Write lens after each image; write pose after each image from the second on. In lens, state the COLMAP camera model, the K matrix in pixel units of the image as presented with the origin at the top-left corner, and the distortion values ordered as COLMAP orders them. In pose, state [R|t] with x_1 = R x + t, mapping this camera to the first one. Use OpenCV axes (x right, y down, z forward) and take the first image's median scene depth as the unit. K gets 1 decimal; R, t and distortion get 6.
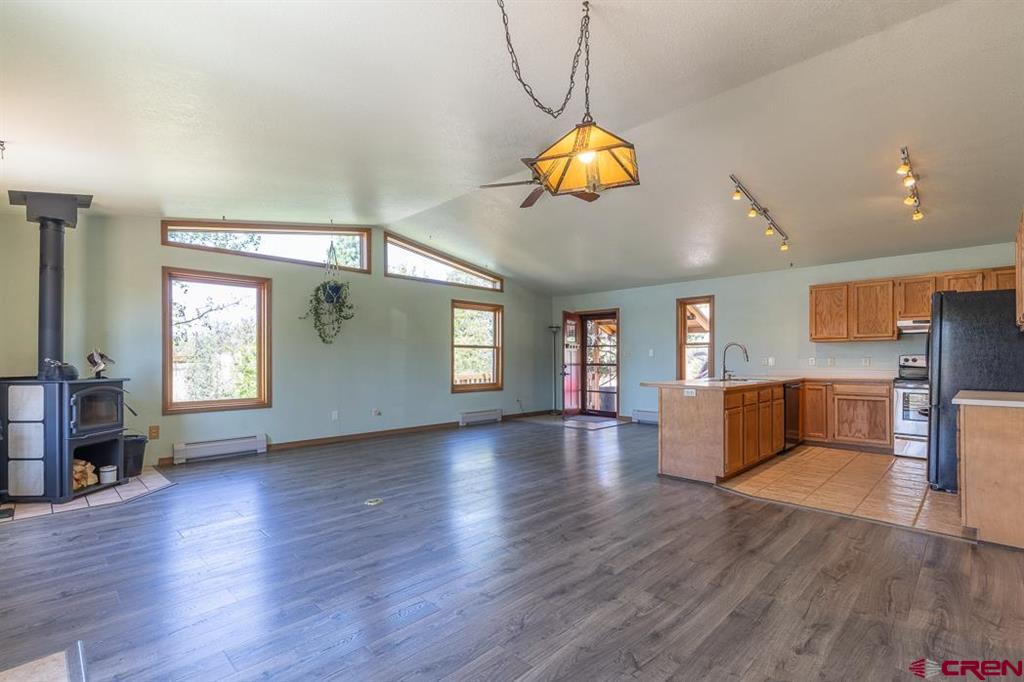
lens RADIAL K [[473.9, 0, 514.7], [0, 473.9, 364.7], [0, 0, 1]] dist [0.001756, 0.000024]
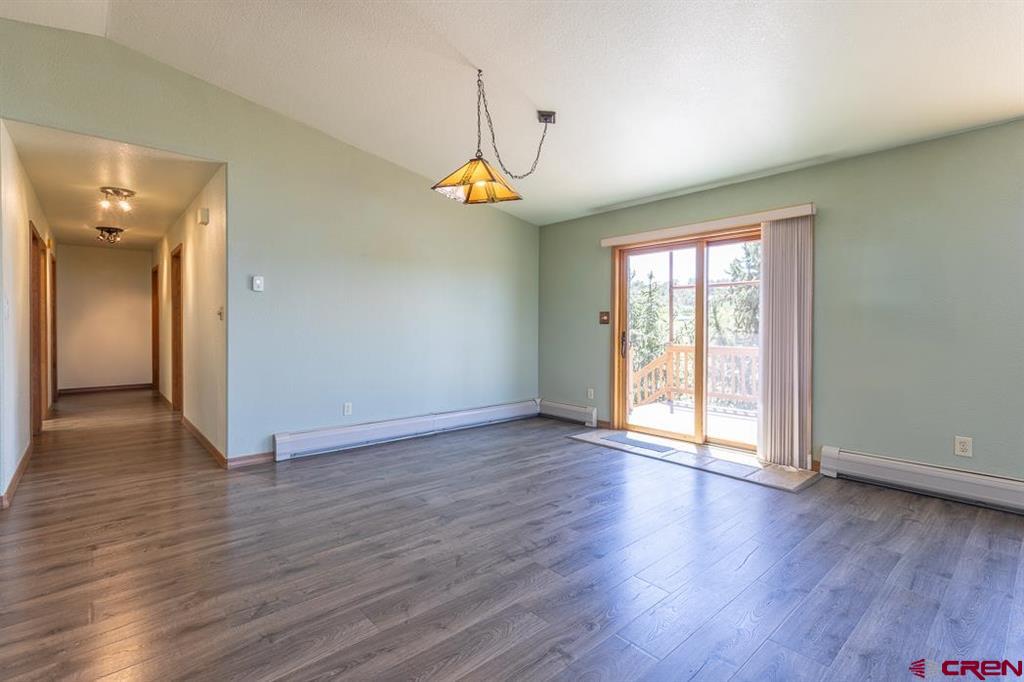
lens RADIAL K [[467.0, 0, 512.0], [0, 467.0, 341.0], [0, 0, 1]] dist [0.002696, 0.000206]
pose [[-0.996940, -0.003005, 0.078118, -0.042170], [-0.000303, 0.999402, 0.034584, -0.000357], [-0.078175, 0.034455, -0.996344, 2.152700]]
